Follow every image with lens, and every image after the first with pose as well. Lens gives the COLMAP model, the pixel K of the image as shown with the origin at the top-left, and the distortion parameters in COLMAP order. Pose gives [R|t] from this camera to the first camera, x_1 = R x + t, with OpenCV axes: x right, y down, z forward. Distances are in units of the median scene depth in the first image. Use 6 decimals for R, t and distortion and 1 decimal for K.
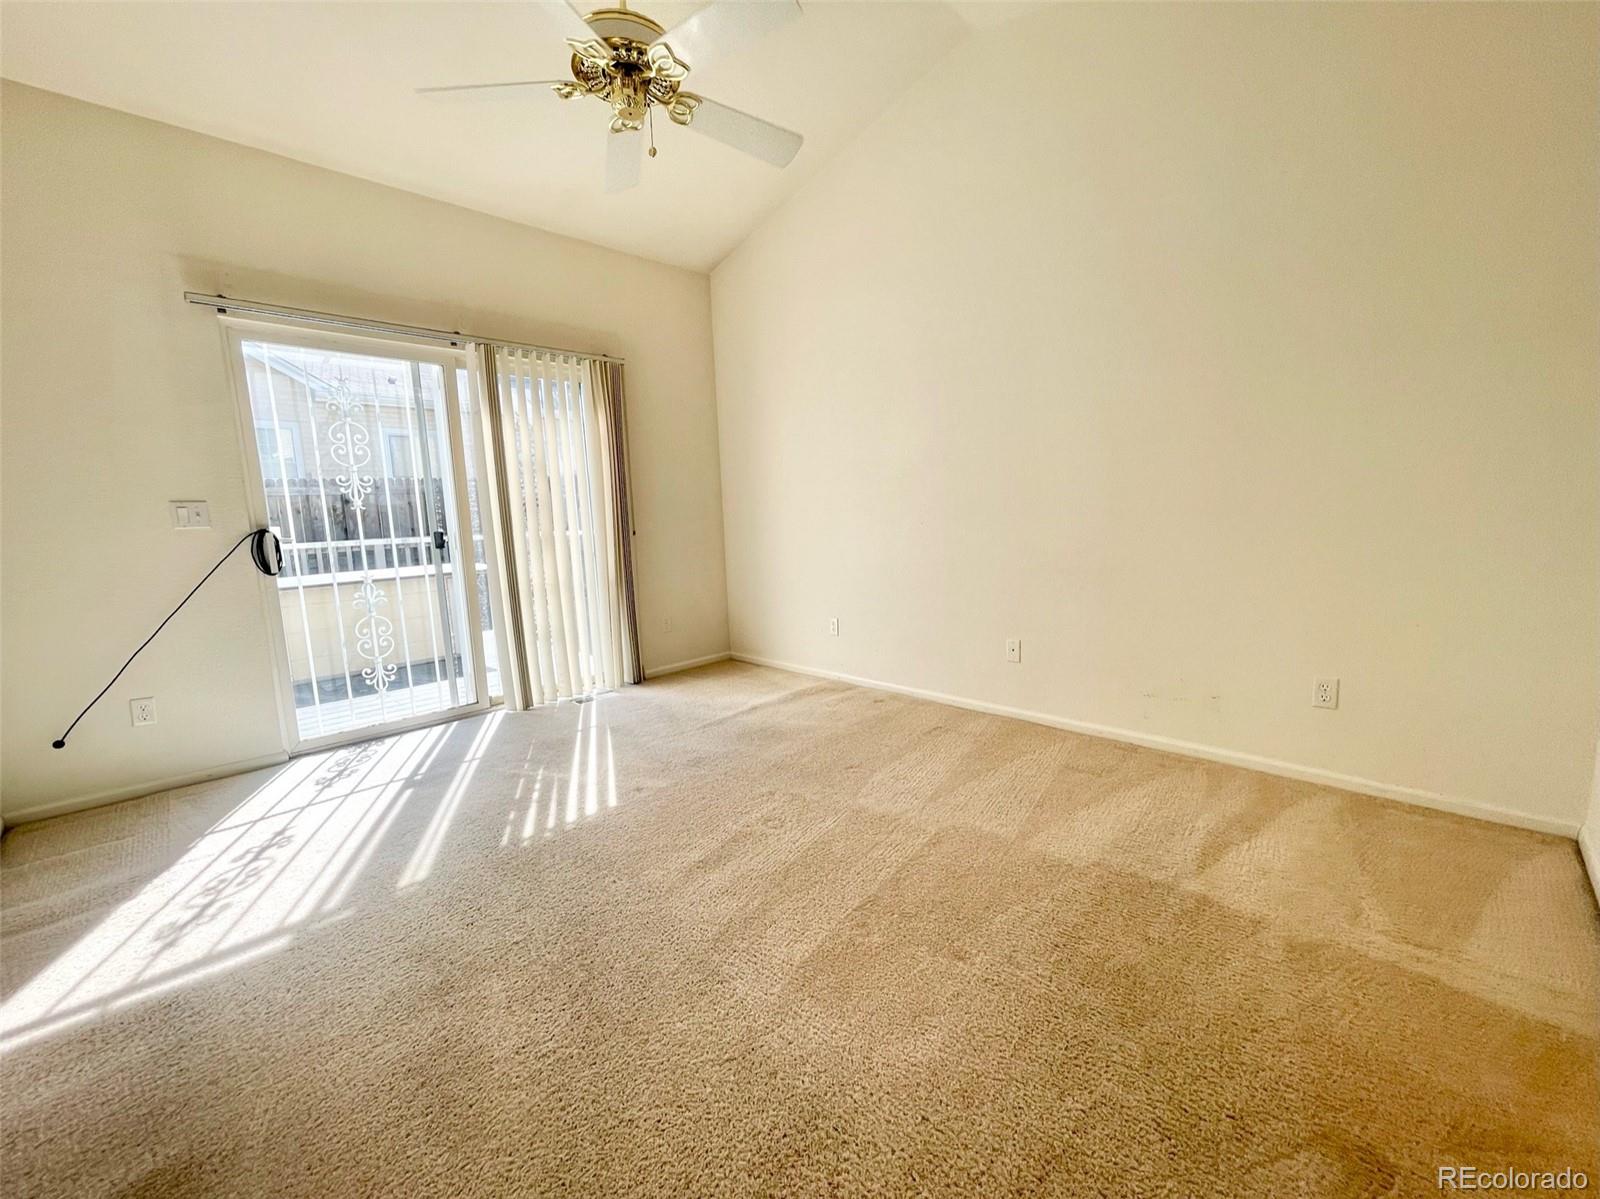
lens RADIAL K [[642.8, 0, 800.0], [0, 642.8, 599.5], [0, 0, 1]] dist [0.001103, 0.000181]
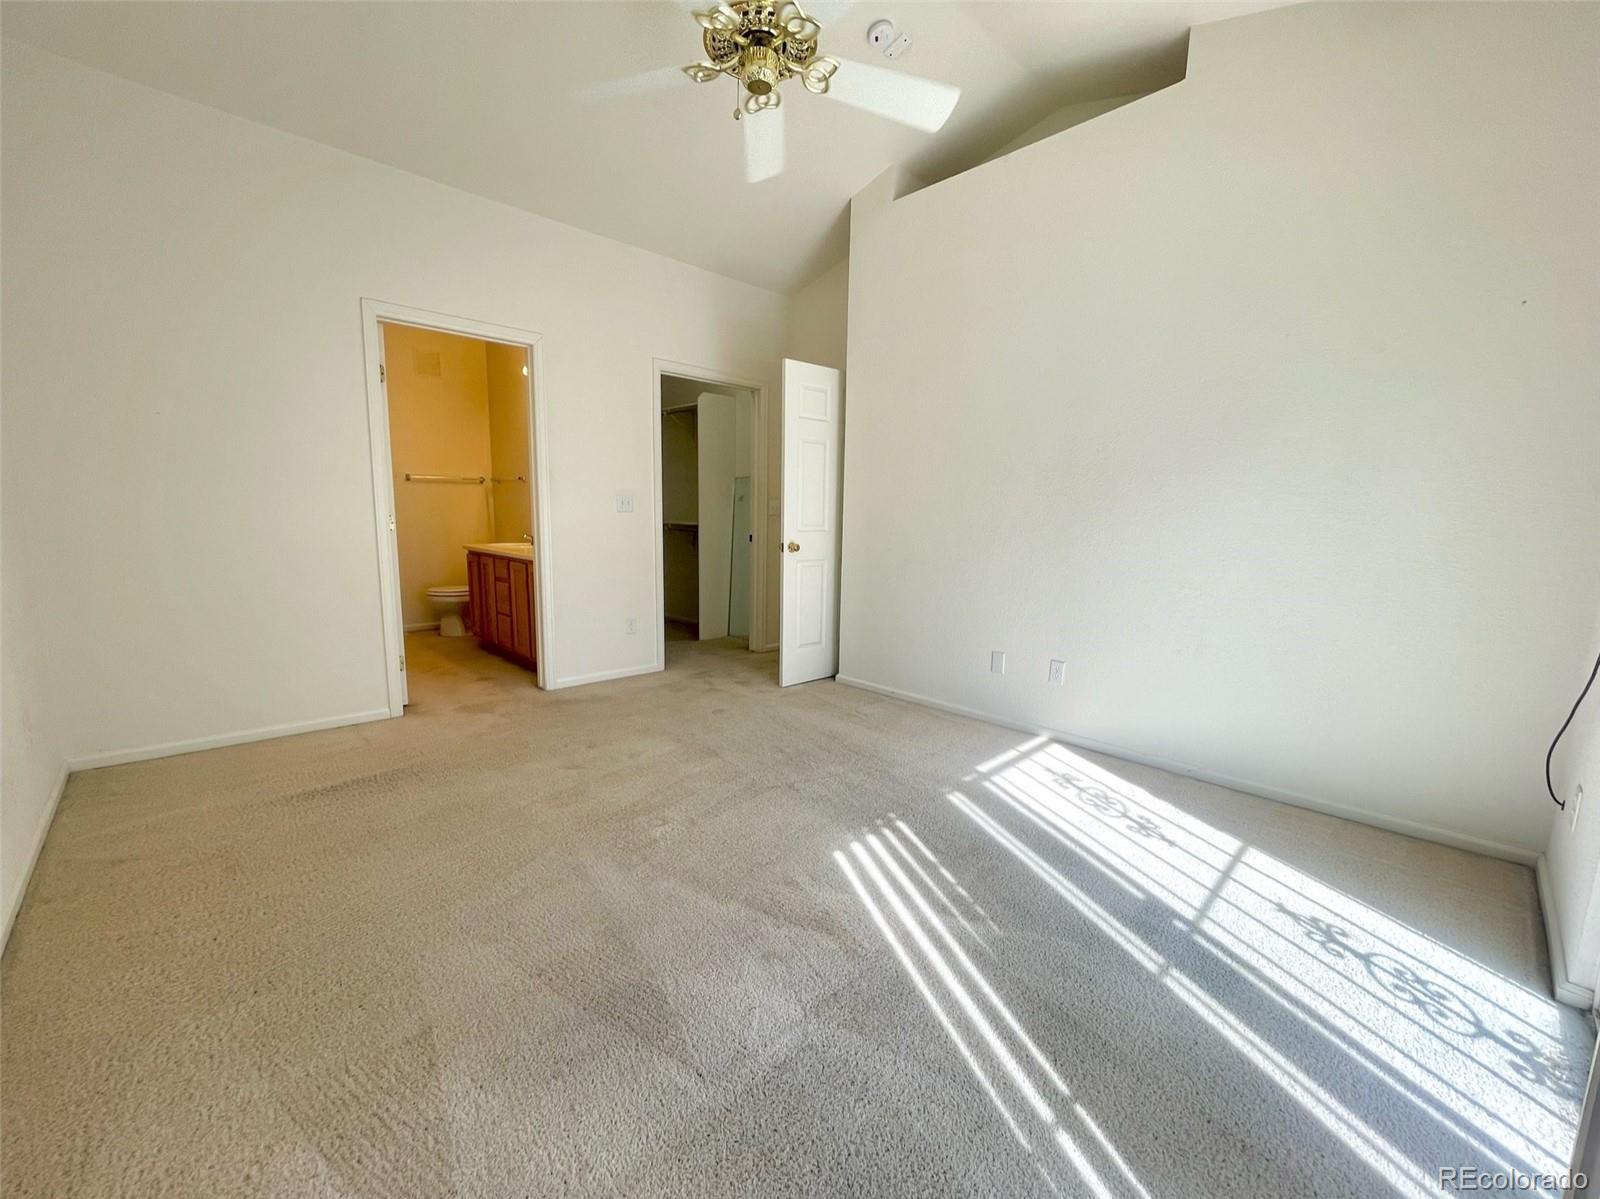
lens RADIAL K [[642.8, 0, 800.0], [0, 642.8, 599.5], [0, 0, 1]] dist [0.001103, 0.000181]
pose [[-0.999461, 0.014259, 0.029578, -0.289129], [0.021661, 0.963297, 0.267562, -0.258684], [-0.024677, 0.268058, -0.963087, 1.854879]]
